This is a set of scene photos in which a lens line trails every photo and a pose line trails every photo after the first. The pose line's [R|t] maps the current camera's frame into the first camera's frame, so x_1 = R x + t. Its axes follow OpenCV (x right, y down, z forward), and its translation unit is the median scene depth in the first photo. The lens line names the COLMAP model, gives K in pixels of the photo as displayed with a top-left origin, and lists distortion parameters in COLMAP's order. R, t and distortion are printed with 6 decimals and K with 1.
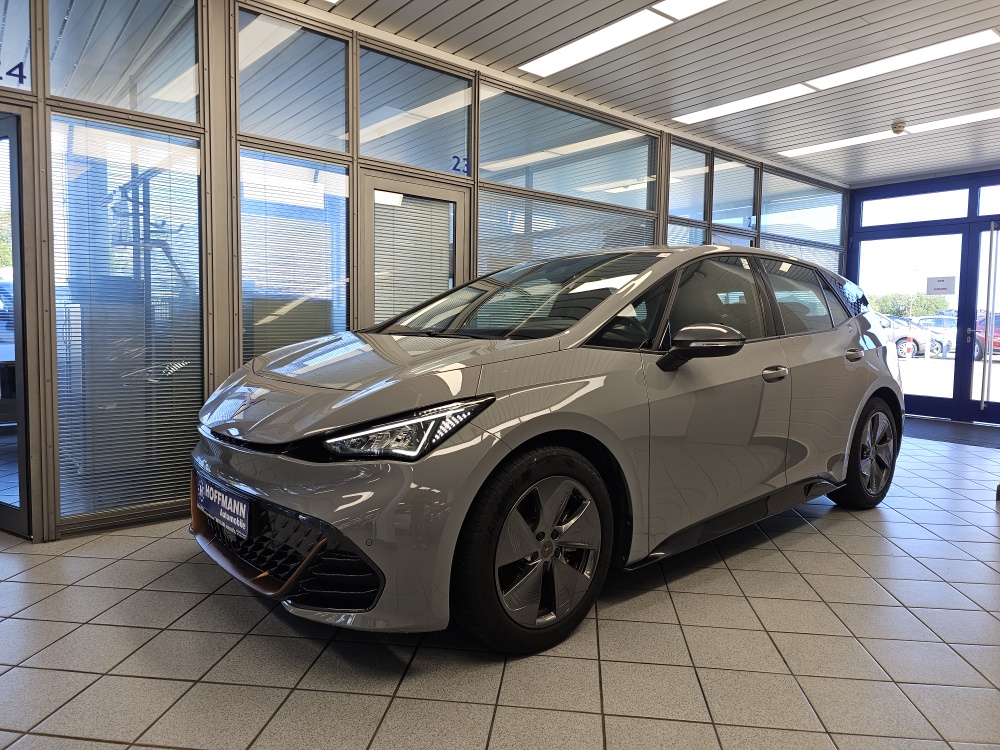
lens RADIAL K [[678.5, 0, 500.3], [0, 678.5, 370.2], [0, 0, 1]] dist [0.064139, -0.062668]
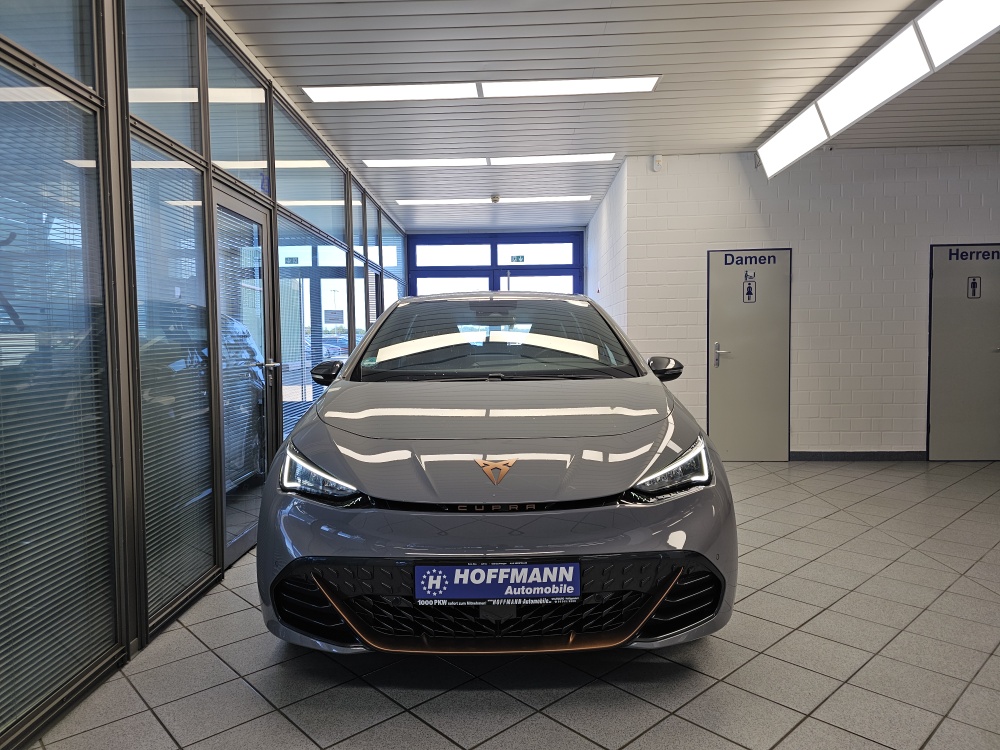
lens RADIAL K [[678.5, 0, 494.1], [0, 678.5, 383.8], [0, 0, 1]] dist [0.064139, -0.062668]
pose [[0.652312, -0.071771, 0.754545, -0.348679], [0.074496, 0.996758, 0.030408, -0.031042], [-0.754281, 0.036375, 0.655543, 0.130435]]
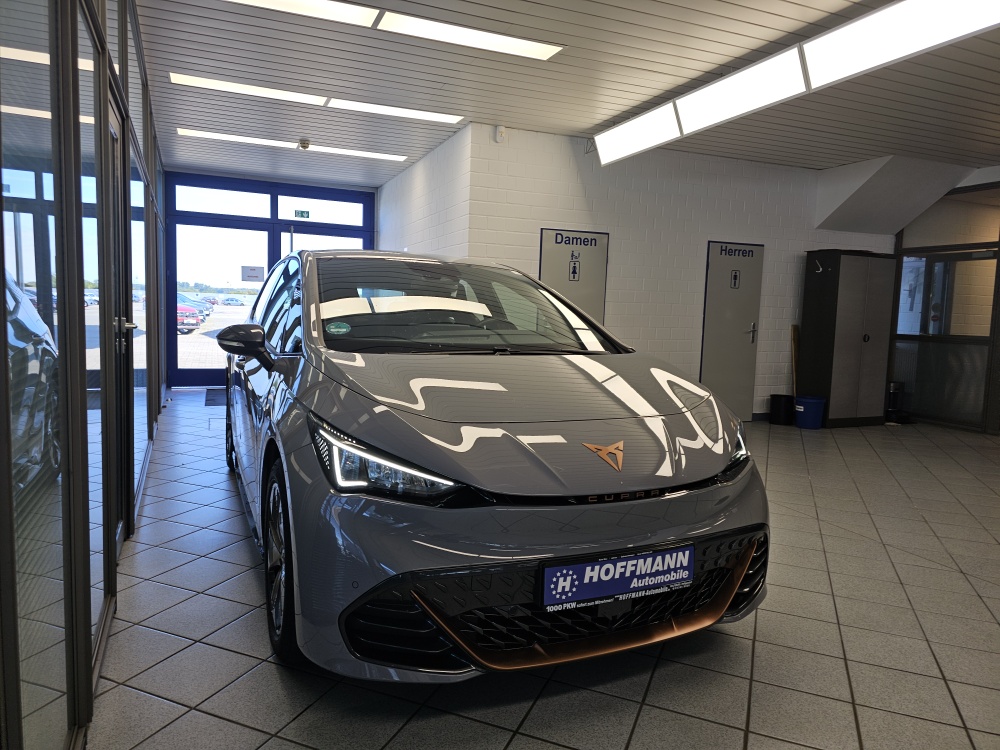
lens RADIAL K [[678.5, 0, 496.2], [0, 678.5, 382.0], [0, 0, 1]] dist [0.064139, -0.062668]
pose [[0.273186, -0.105801, 0.956125, -0.397311], [0.037712, 0.994347, 0.099255, -0.042214], [-0.961222, 0.008942, 0.275632, 0.297507]]
